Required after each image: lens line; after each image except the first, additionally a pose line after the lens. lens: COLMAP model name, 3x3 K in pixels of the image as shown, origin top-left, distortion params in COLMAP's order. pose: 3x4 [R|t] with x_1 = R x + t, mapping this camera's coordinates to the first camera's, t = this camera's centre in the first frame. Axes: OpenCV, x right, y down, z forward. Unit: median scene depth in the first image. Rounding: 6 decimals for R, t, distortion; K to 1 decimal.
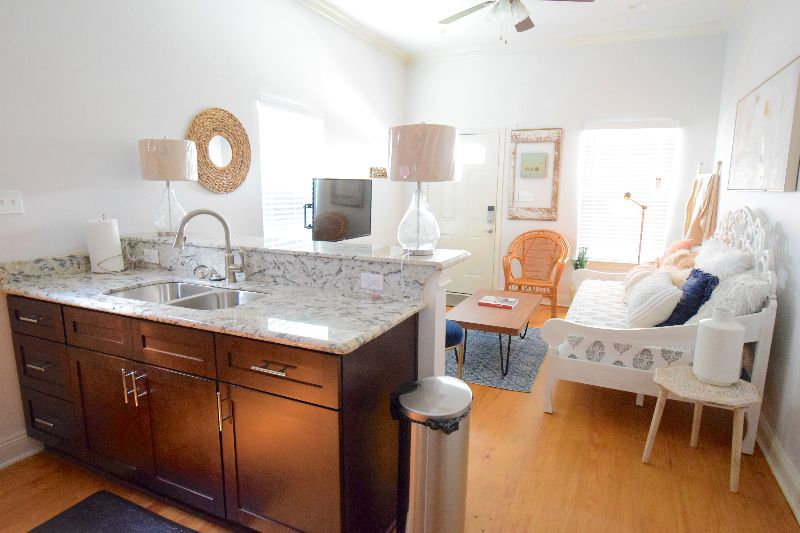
lens RADIAL K [[465.3, 0, 400.0], [0, 465.3, 266.5], [0, 0, 1]] dist [-0.001144, -0.001685]
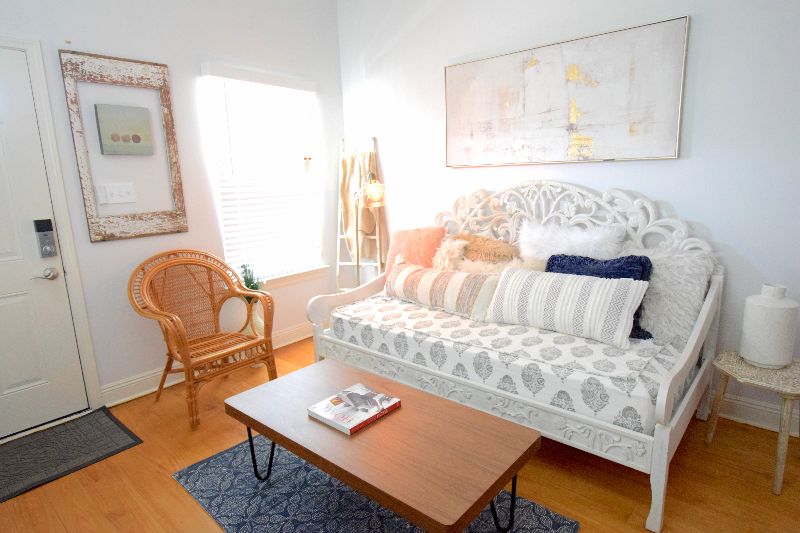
lens RADIAL K [[465.3, 0, 400.0], [0, 465.3, 266.5], [0, 0, 1]] dist [-0.001144, -0.001685]
pose [[0.265131, -0.209288, 0.941225, -0.144338], [0.194953, 0.967634, 0.160244, -0.097409], [-0.944298, 0.141009, 0.297351, 0.589348]]
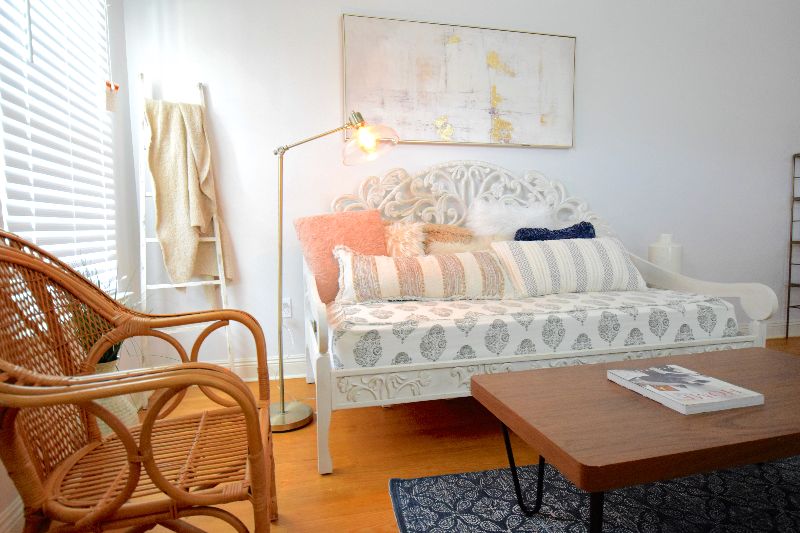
lens RADIAL K [[465.3, 0, 400.0], [0, 465.3, 266.5], [0, 0, 1]] dist [-0.001144, -0.001685]
pose [[-0.641126, -0.066148, 0.764579, 0.070402], [0.130976, 0.972231, 0.193941, -0.071132], [-0.756176, 0.224482, -0.614659, 0.989188]]
